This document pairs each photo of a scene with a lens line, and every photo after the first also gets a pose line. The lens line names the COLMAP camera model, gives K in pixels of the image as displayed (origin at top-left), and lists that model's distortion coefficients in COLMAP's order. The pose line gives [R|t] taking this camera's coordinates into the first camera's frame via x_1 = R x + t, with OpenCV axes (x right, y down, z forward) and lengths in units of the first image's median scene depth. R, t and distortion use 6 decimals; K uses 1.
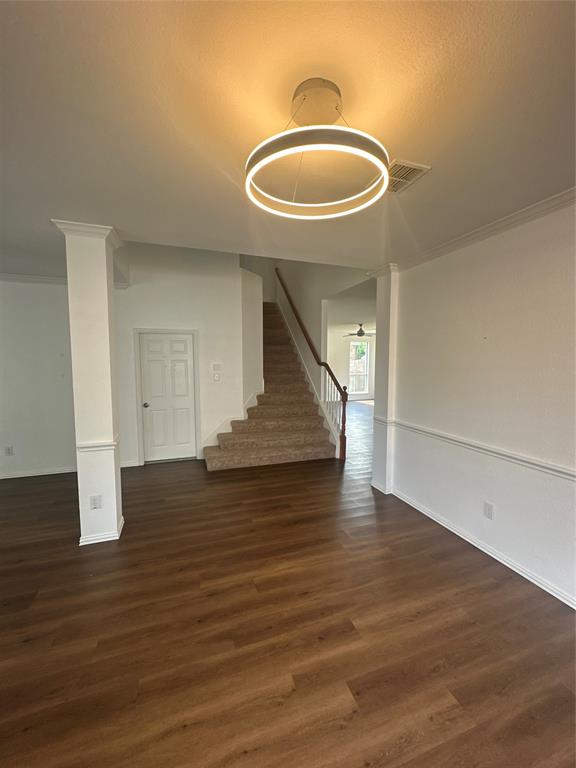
lens RADIAL K [[307.8, 0, 288.0], [0, 307.8, 384.0], [0, 0, 1]] dist [-0.000165, -0.000069]
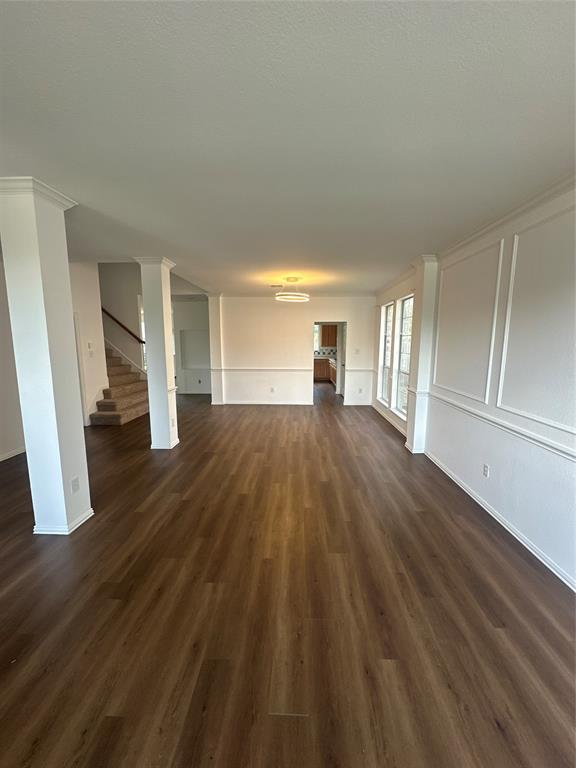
lens RADIAL K [[307.8, 0, 288.0], [0, 307.8, 384.0], [0, 0, 1]] dist [-0.000165, -0.000069]
pose [[0.374294, -0.134725, 0.917471, -1.302366], [0.074889, 0.990550, 0.114905, 0.014967], [-0.924281, 0.025700, 0.380847, -0.174205]]
